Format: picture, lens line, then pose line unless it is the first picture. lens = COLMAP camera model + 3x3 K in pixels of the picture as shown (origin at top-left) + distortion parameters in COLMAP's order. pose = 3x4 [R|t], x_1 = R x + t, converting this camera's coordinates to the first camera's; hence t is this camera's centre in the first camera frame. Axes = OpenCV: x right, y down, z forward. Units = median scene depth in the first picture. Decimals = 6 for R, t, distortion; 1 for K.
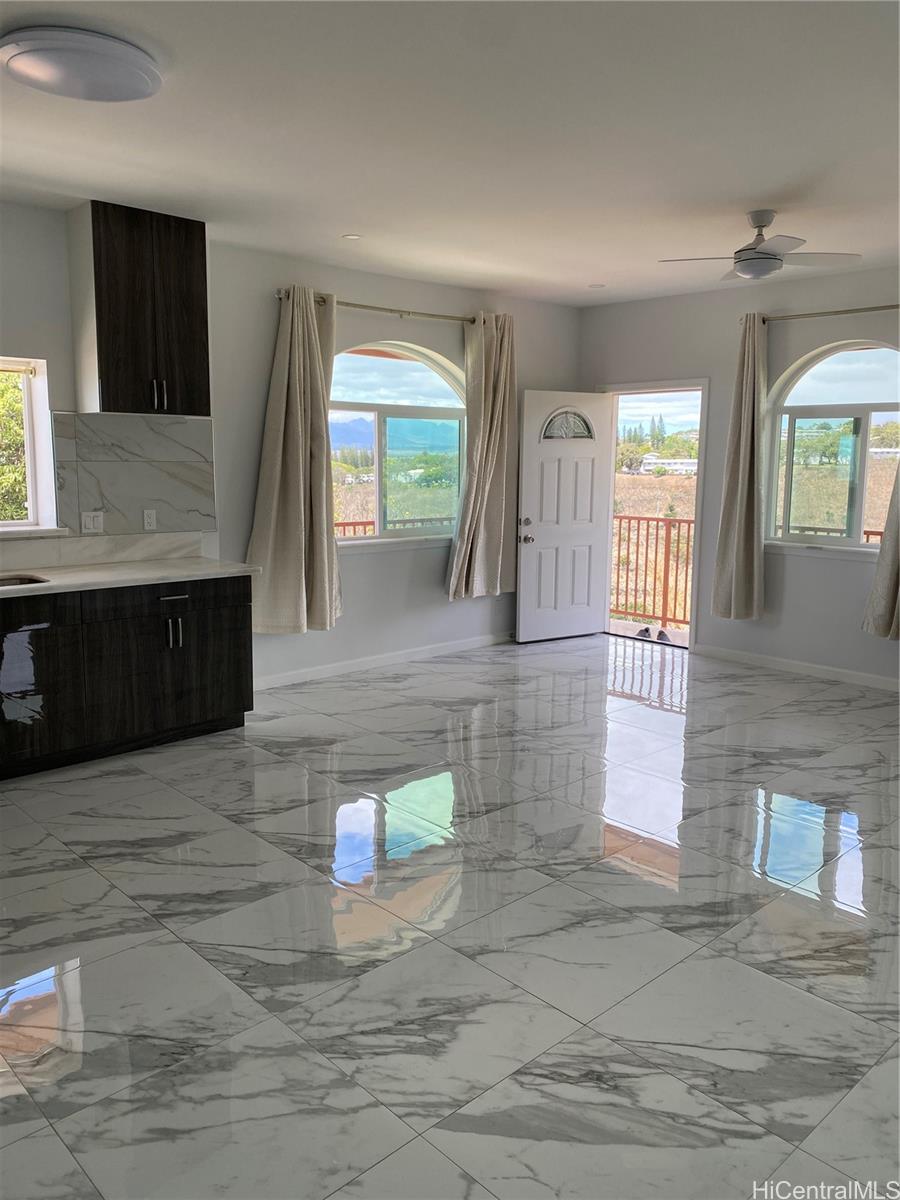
lens RADIAL K [[920.2, 0, 446.1], [0, 920.2, 587.7], [0, 0, 1]] dist [0.043286, -0.021125]
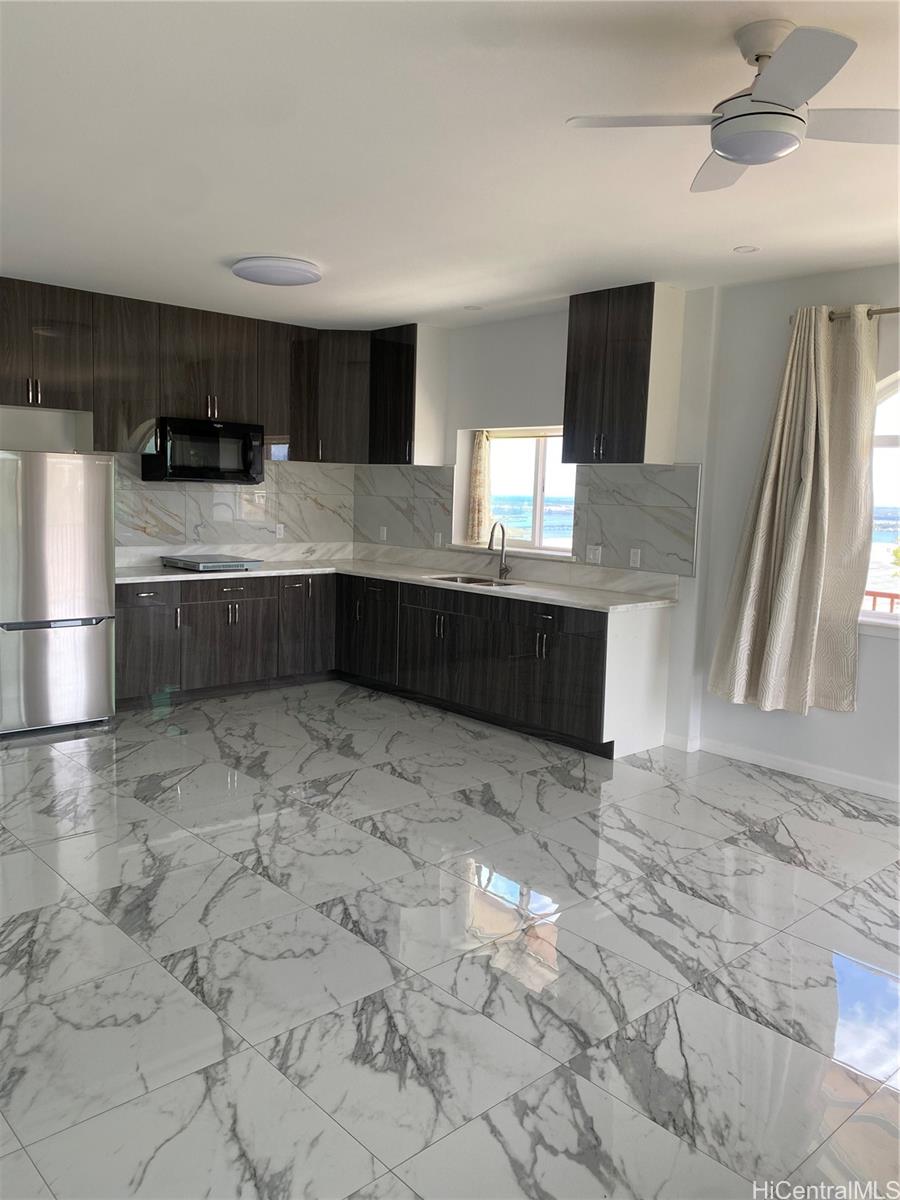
lens RADIAL K [[920.2, 0, 452.0], [0, 920.2, 599.7], [0, 0, 1]] dist [0.043286, -0.021125]
pose [[-0.013220, 0.109508, -0.993898, 0.882389], [-0.174028, 0.978563, 0.110133, -0.120475], [0.984652, 0.174422, 0.006121, 0.875820]]
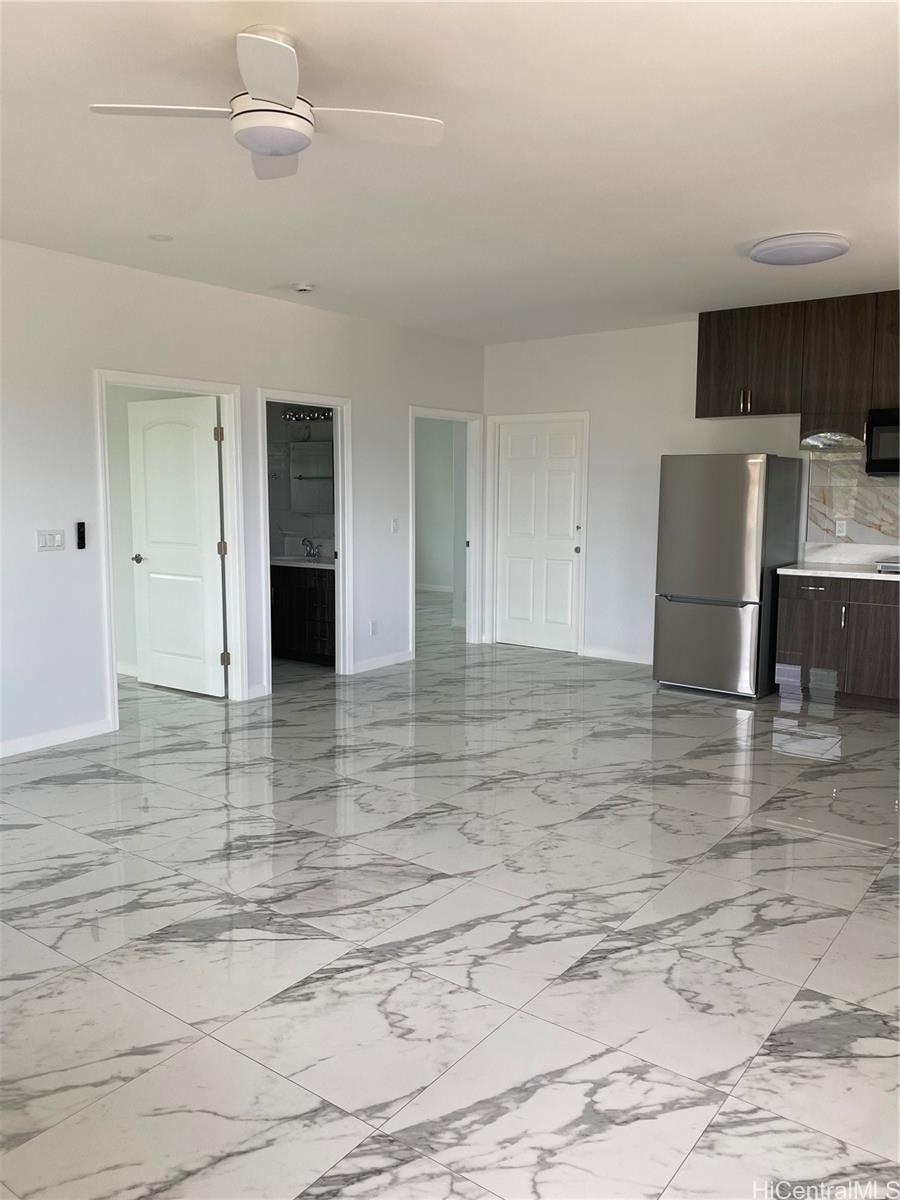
lens RADIAL K [[920.2, 0, 453.3], [0, 920.2, 604.4], [0, 0, 1]] dist [0.043286, -0.021125]
pose [[-0.983580, 0.005406, -0.180391, 0.333645], [-0.044144, 0.961981, 0.269526, -0.222078], [0.174990, 0.273064, -0.945947, 1.633956]]
